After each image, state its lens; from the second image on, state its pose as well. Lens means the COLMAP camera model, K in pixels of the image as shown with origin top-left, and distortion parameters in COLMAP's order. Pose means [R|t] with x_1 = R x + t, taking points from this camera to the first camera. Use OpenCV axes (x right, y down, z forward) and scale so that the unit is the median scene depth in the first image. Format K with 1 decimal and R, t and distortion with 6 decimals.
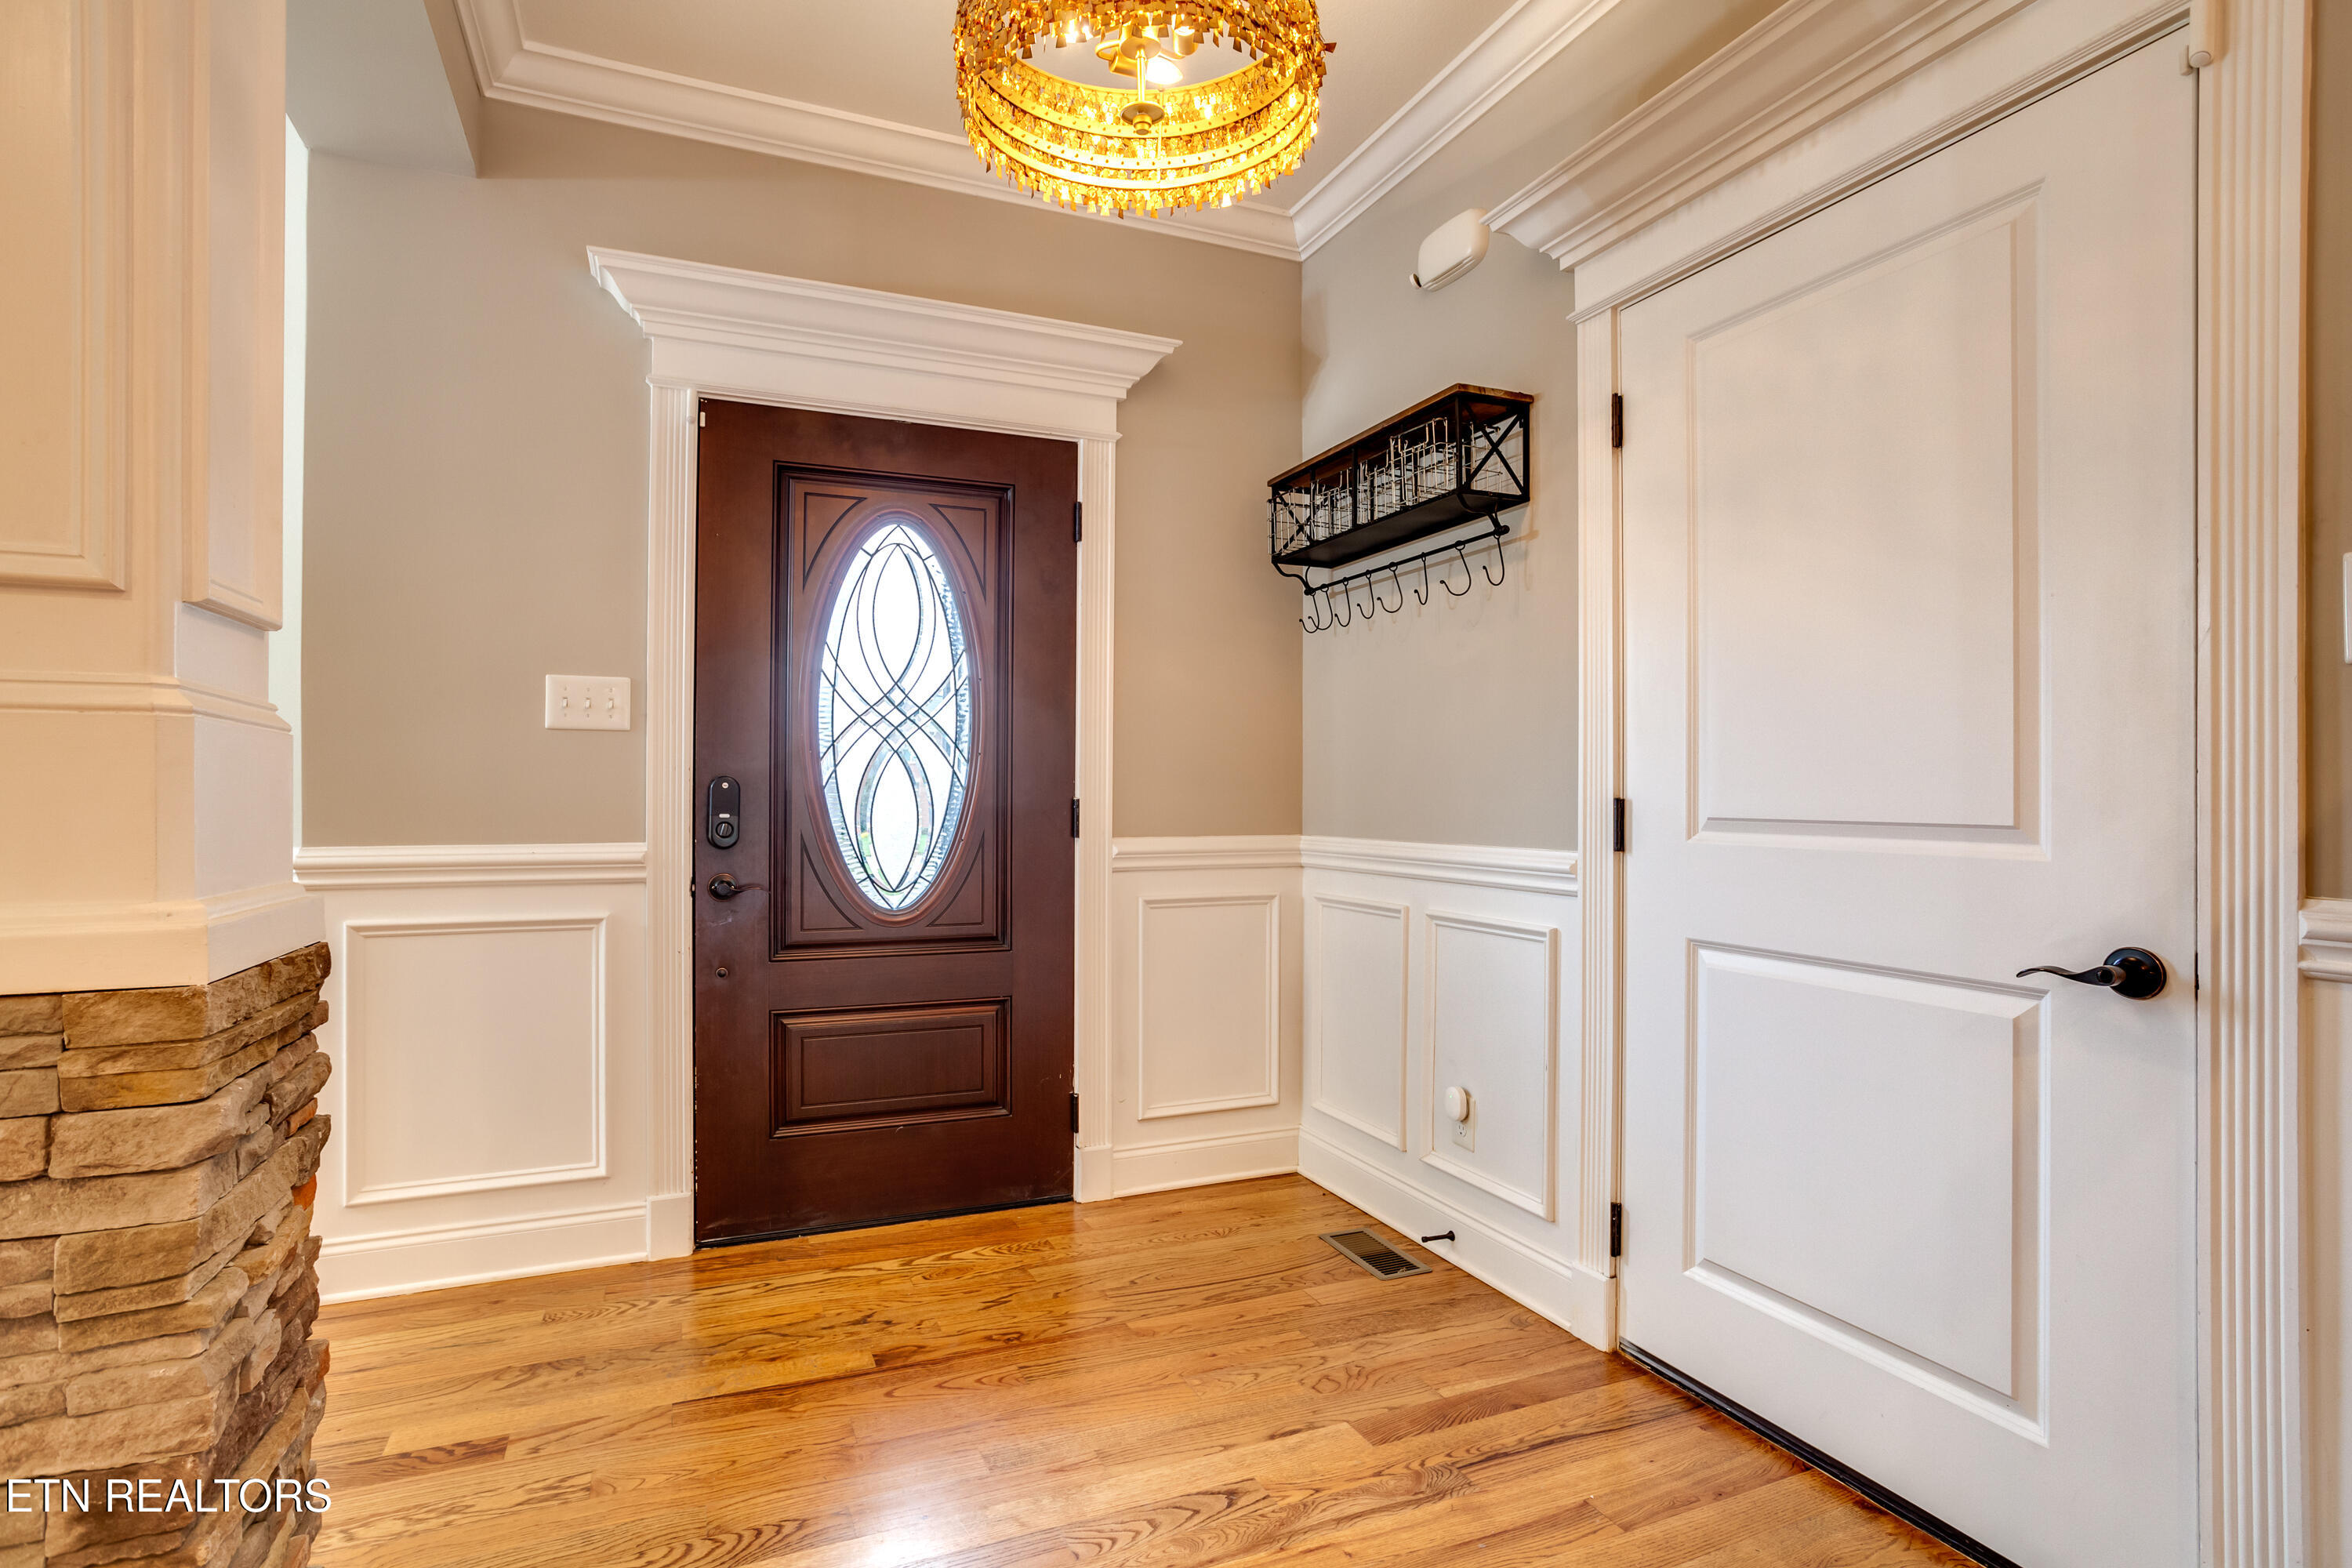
lens RADIAL K [[1146.0, 0, 1164.4], [0, 1146.0, 791.3], [0, 0, 1]] dist [-0.054700, 0.030889]
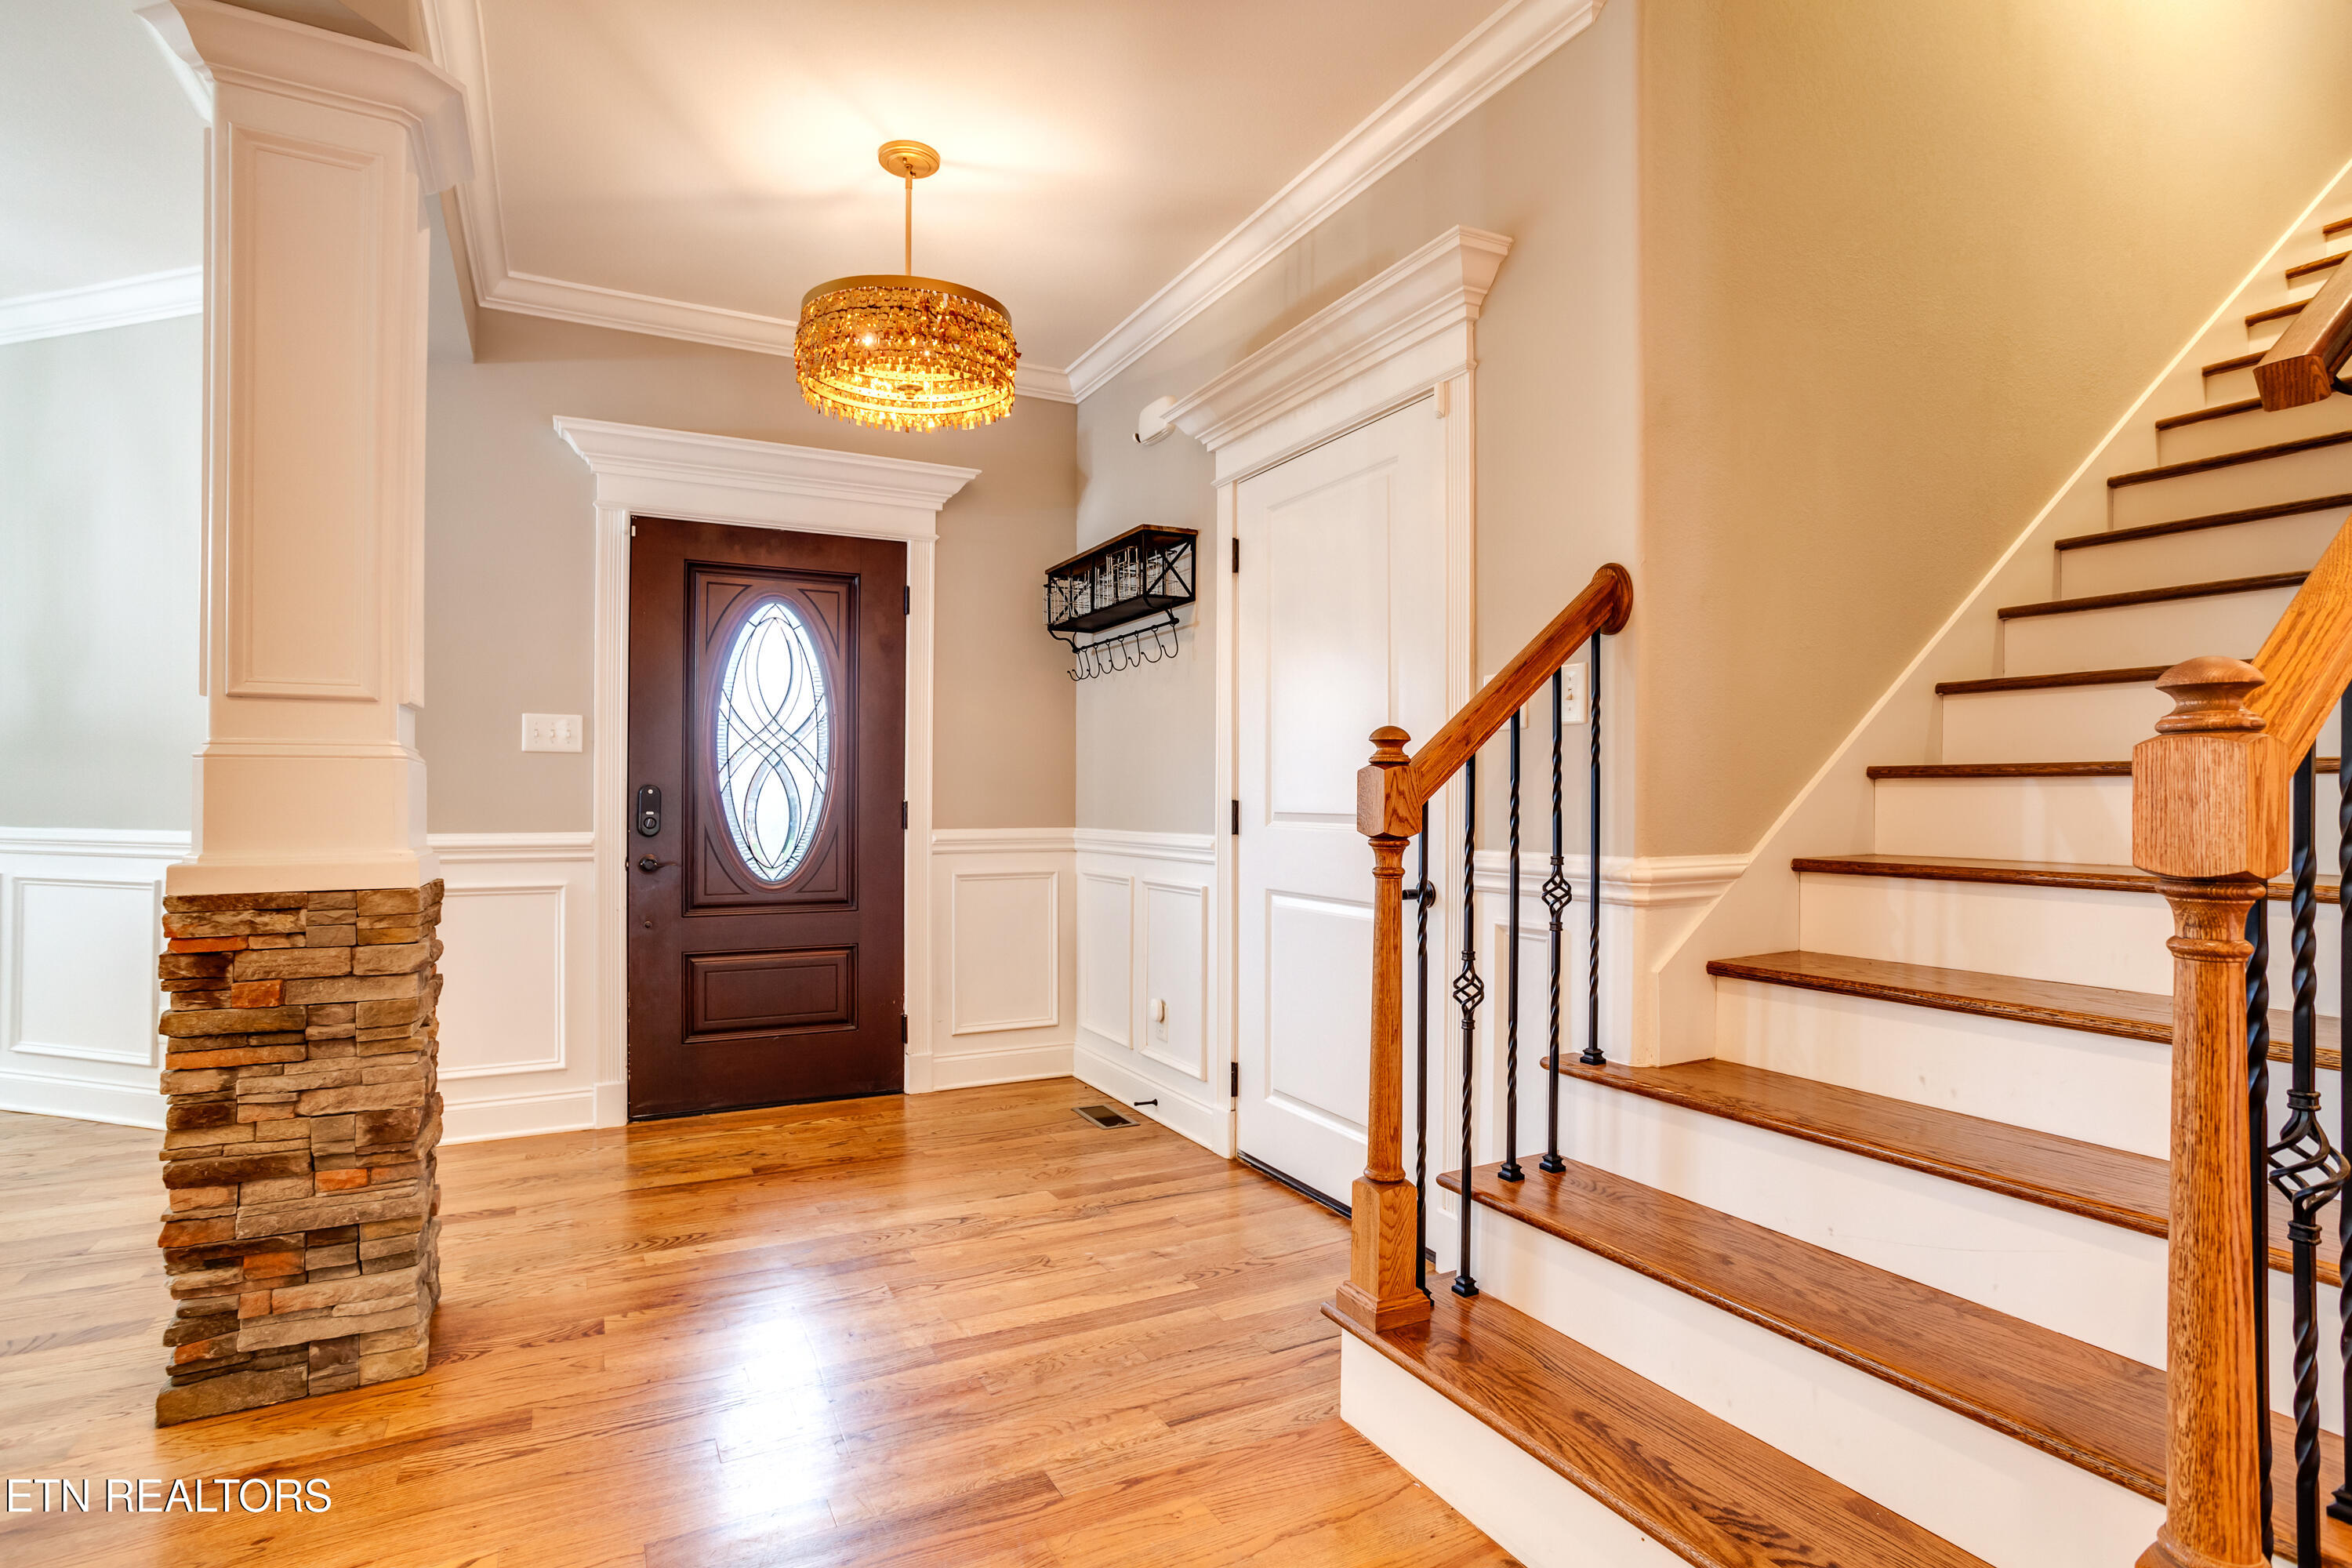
lens RADIAL K [[1167.5, 0, 1123.0], [0, 1167.5, 792.9], [0, 0, 1]] dist [-0.056464, 0.031467]
pose [[0.999398, -0.000777, 0.034689, 0.158597], [0.000832, 0.999998, -0.001581, -0.000951], [-0.034688, 0.001609, 0.999397, -0.481525]]
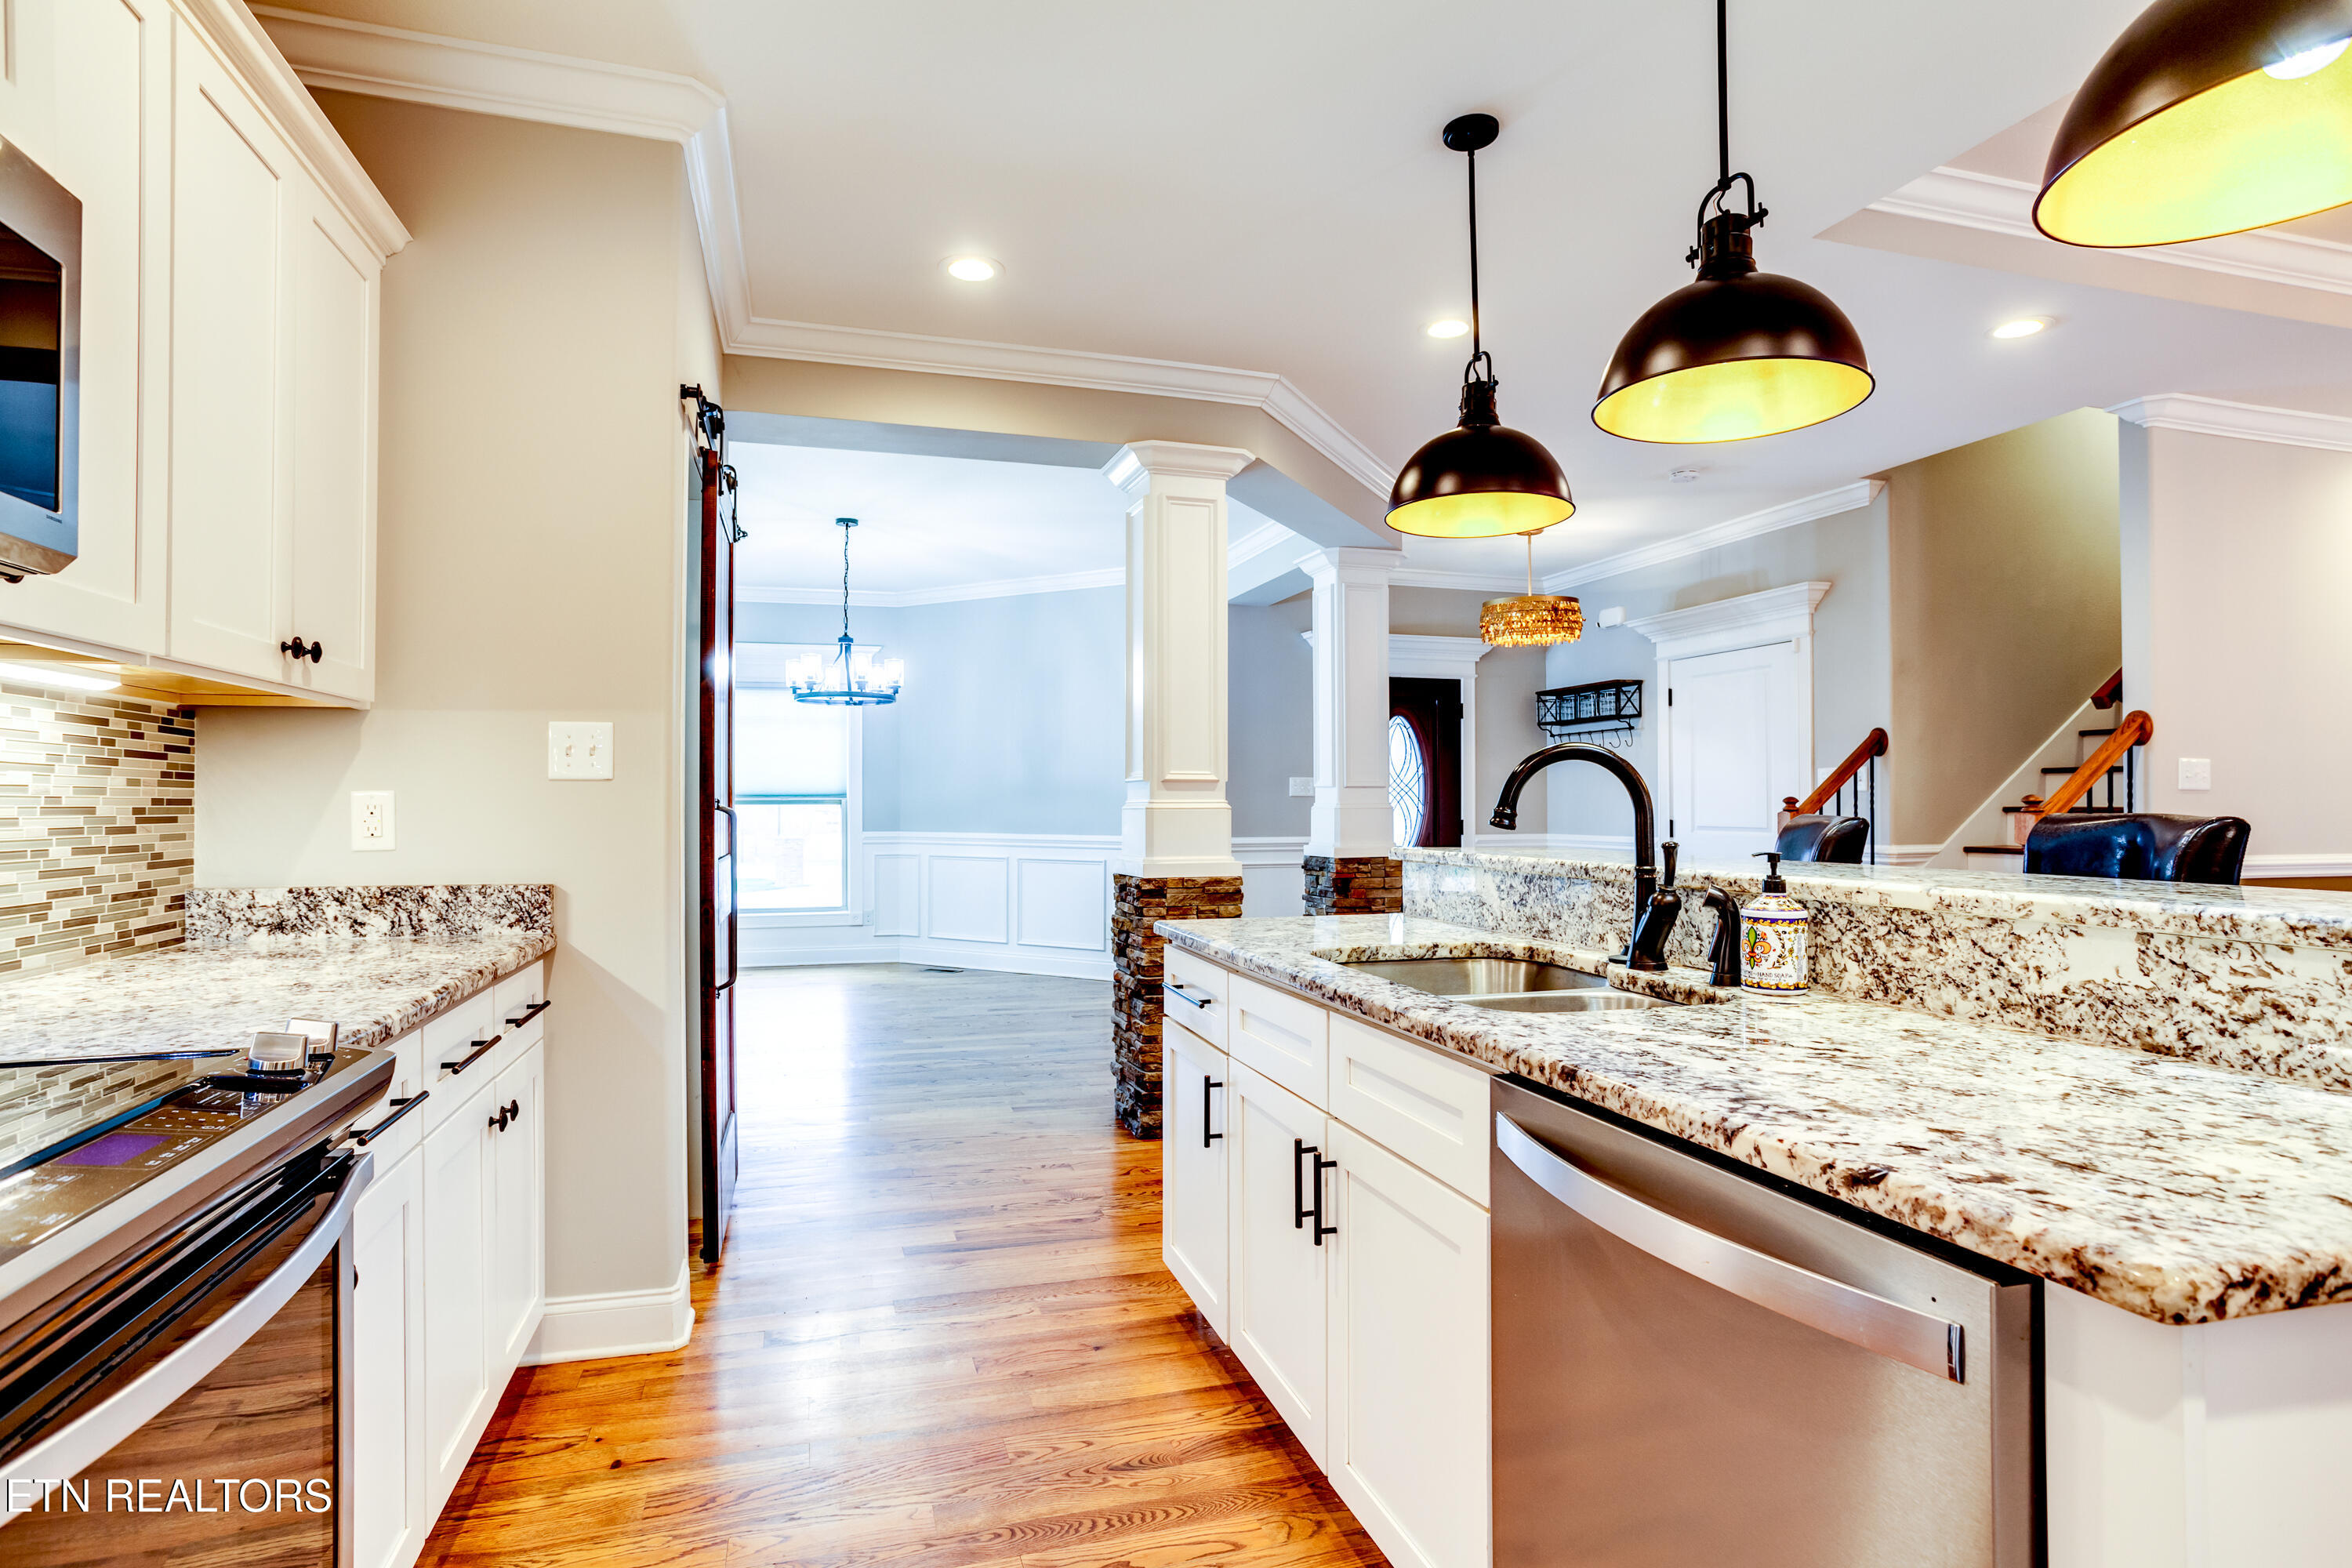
lens RADIAL K [[1160.0, 0, 1202.4], [0, 1160.0, 781.3], [0, 0, 1]] dist [0.043967, 0.000201]
pose [[0.996513, -0.008101, -0.083048, -0.500597], [0.006650, 0.999821, -0.017722, -0.041546], [0.083177, 0.017108, 0.996388, -1.878288]]
